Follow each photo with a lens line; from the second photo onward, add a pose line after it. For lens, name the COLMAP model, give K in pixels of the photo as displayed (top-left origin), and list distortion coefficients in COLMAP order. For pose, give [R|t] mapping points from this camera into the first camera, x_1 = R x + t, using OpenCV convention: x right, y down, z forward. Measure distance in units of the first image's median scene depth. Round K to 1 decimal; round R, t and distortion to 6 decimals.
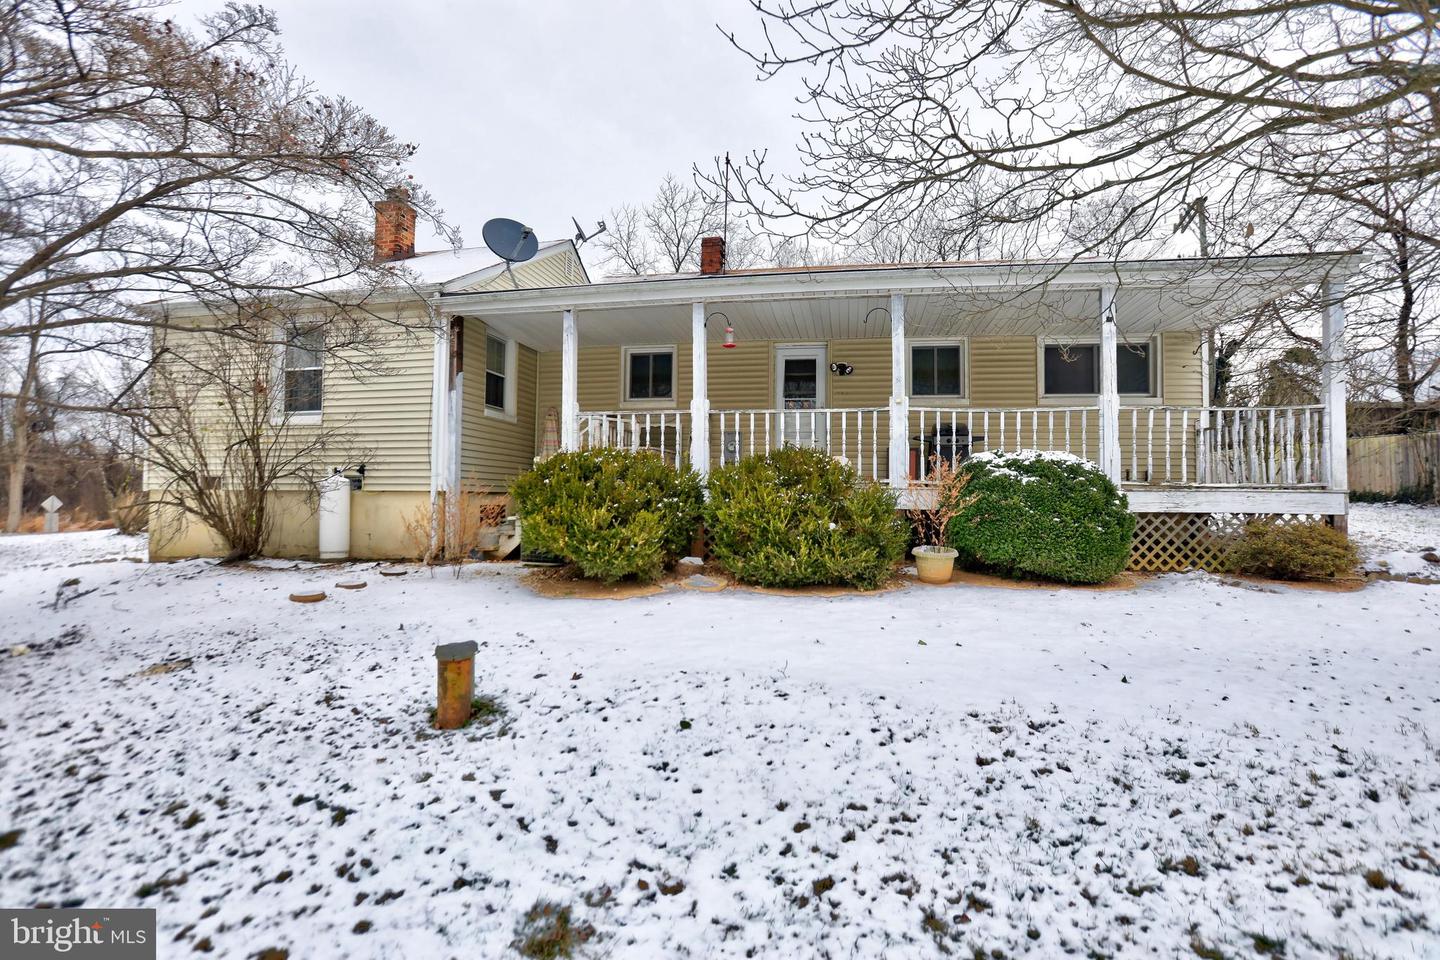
lens RADIAL K [[649.8, 0, 720.0], [0, 649.8, 480.0], [0, 0, 1]] dist [-0.063082, -0.000204]
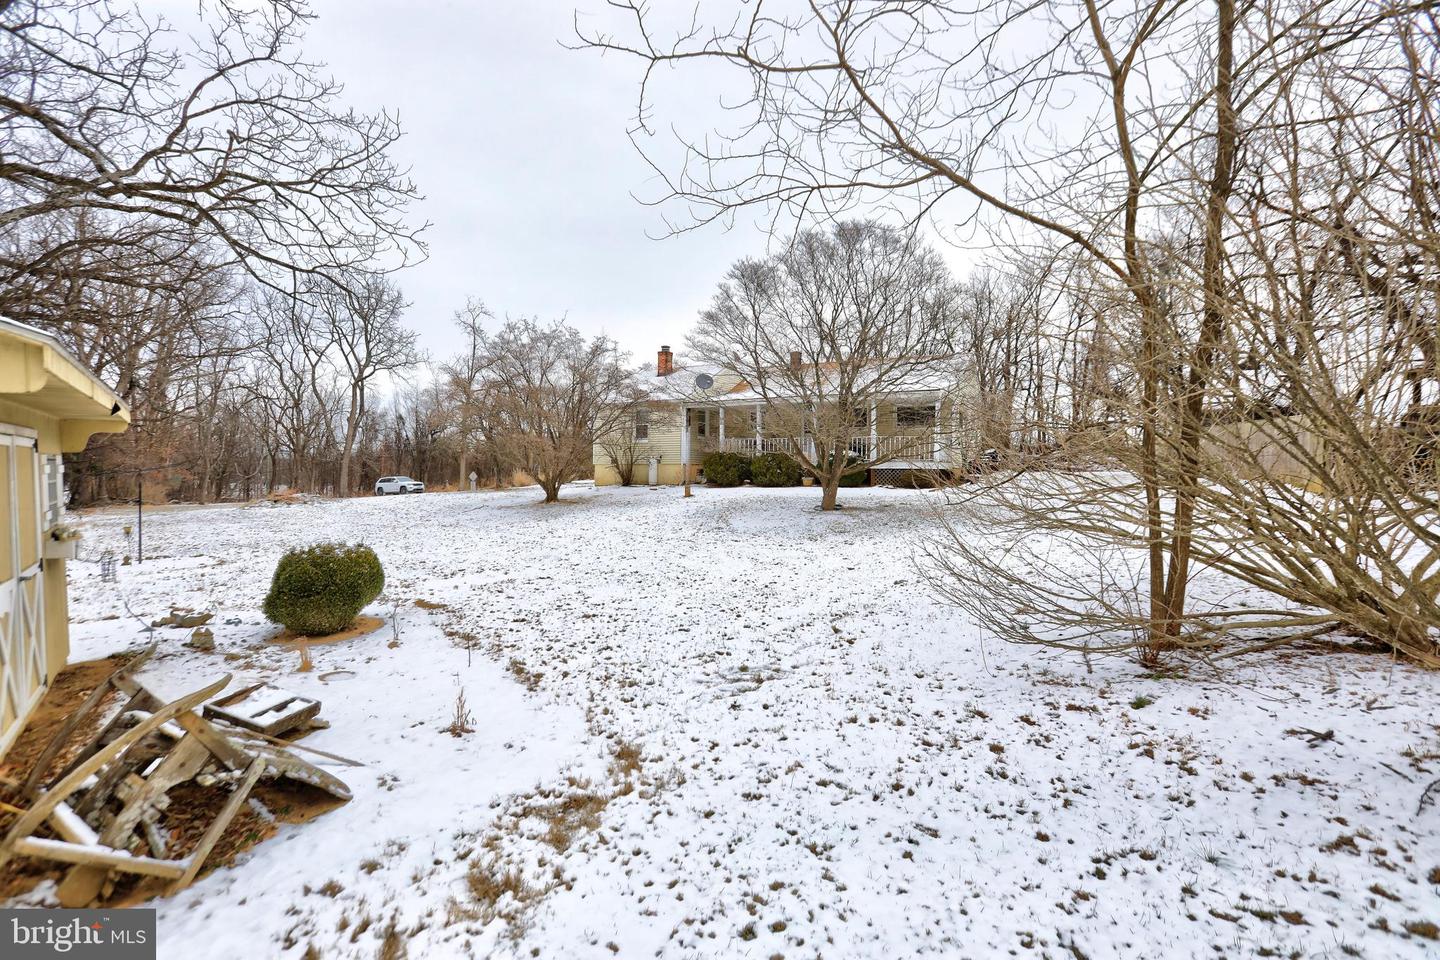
lens RADIAL K [[649.8, 0, 720.0], [0, 649.8, 480.0], [0, 0, 1]] dist [-0.063082, -0.000204]
pose [[0.939966, 0.006109, -0.341213, 0.833082], [0.002582, 0.999684, 0.025010, 0.019195], [0.341258, -0.024389, 0.939653, -1.972763]]
